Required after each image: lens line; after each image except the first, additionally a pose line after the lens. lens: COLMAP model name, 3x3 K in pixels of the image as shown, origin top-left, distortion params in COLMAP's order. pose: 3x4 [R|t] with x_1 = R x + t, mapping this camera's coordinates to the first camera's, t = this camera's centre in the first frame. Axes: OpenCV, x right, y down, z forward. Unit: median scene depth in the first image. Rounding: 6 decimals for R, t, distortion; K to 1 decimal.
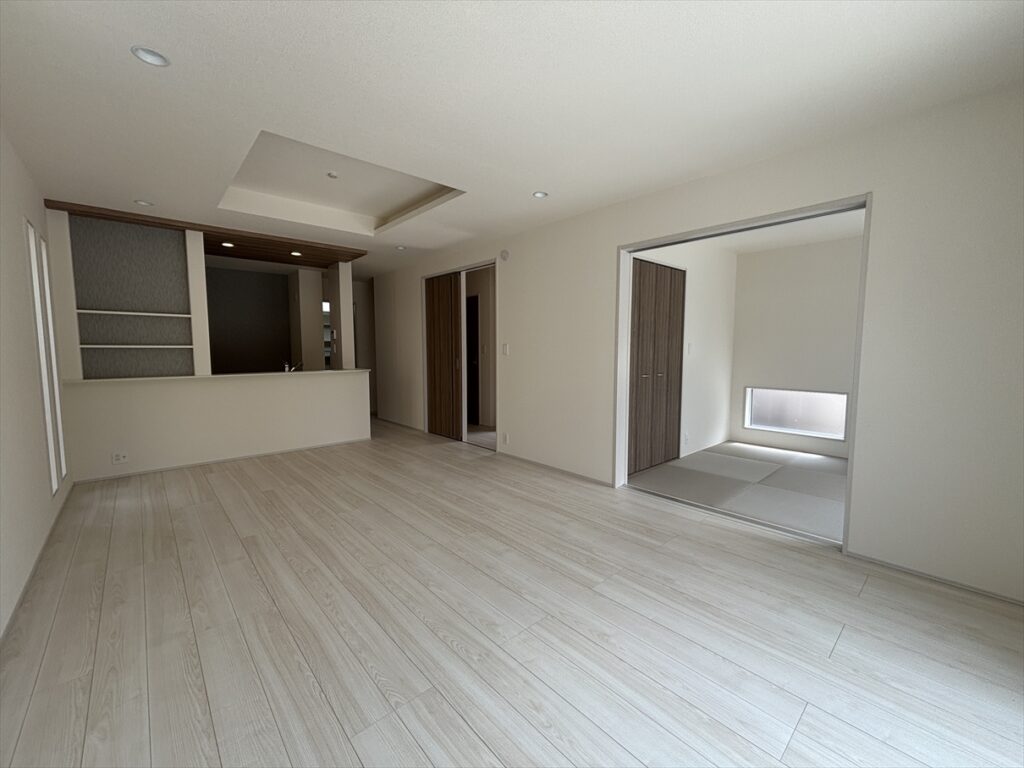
lens RADIAL K [[415.5, 0, 512.6], [0, 415.5, 382.9], [0, 0, 1]] dist [0.003886, 0.000901]
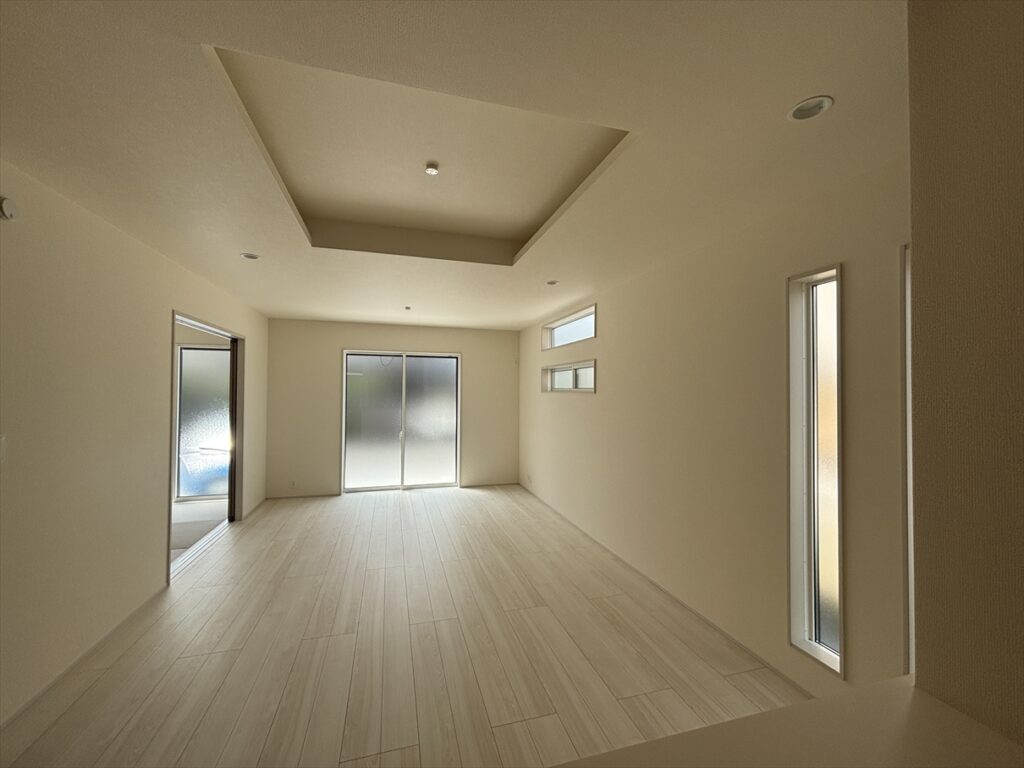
lens RADIAL K [[415.5, 0, 511.7], [0, 415.5, 383.4], [0, 0, 1]] dist [0.003886, 0.000901]
pose [[-0.901727, 0.003400, 0.432292, -1.186458], [0.031578, 0.997816, 0.058021, -0.294657], [-0.431150, 0.065970, -0.899865, 2.251414]]
